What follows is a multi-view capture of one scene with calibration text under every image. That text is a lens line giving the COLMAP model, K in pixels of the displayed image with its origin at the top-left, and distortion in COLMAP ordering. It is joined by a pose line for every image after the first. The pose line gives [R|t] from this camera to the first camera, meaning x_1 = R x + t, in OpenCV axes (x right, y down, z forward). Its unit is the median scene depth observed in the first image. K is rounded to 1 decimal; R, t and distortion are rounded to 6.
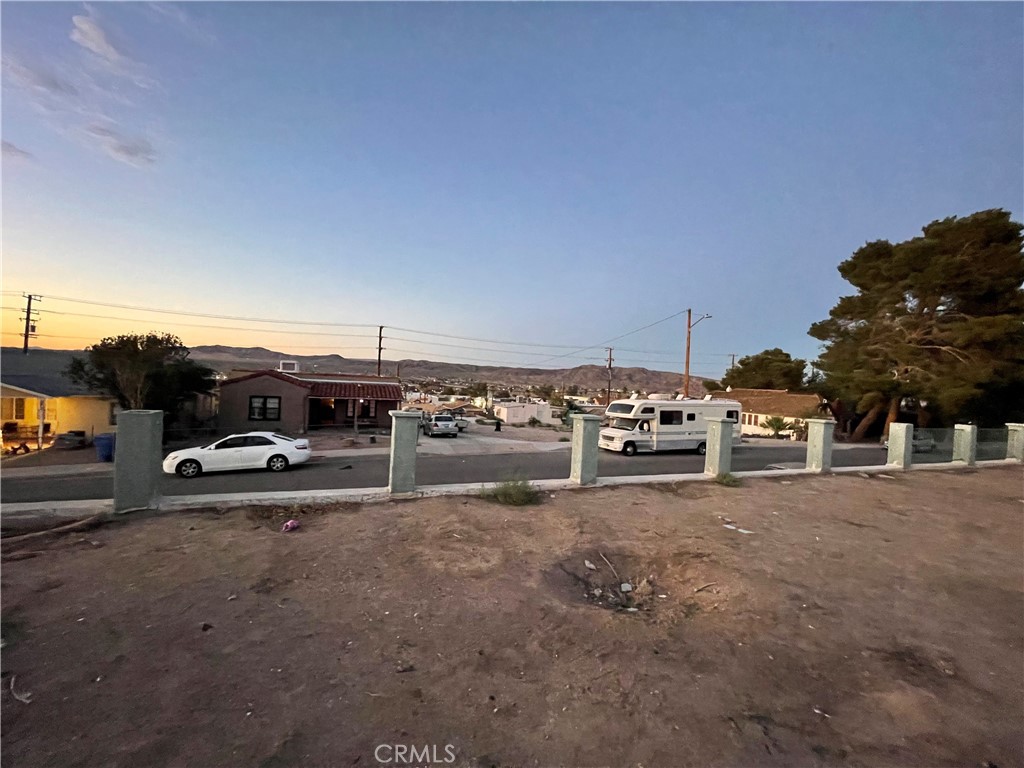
lens RADIAL K [[413.4, 0, 513.1], [0, 413.4, 383.8], [0, 0, 1]] dist [-0.001826, 0.000019]
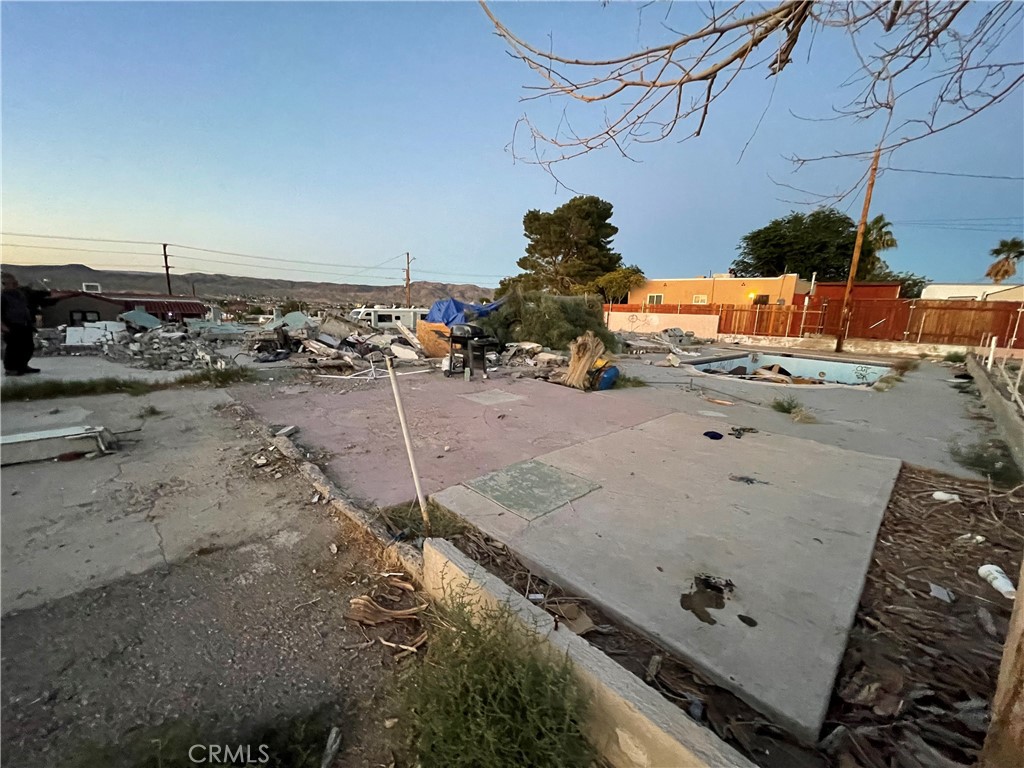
lens RADIAL K [[413.4, 0, 509.1], [0, 413.4, 385.5], [0, 0, 1]] dist [-0.001826, 0.000019]
pose [[0.927921, -0.083806, 0.363234, 0.063952], [0.009389, 0.979346, 0.201972, 0.002947], [-0.372658, -0.184004, 0.909543, -0.286437]]
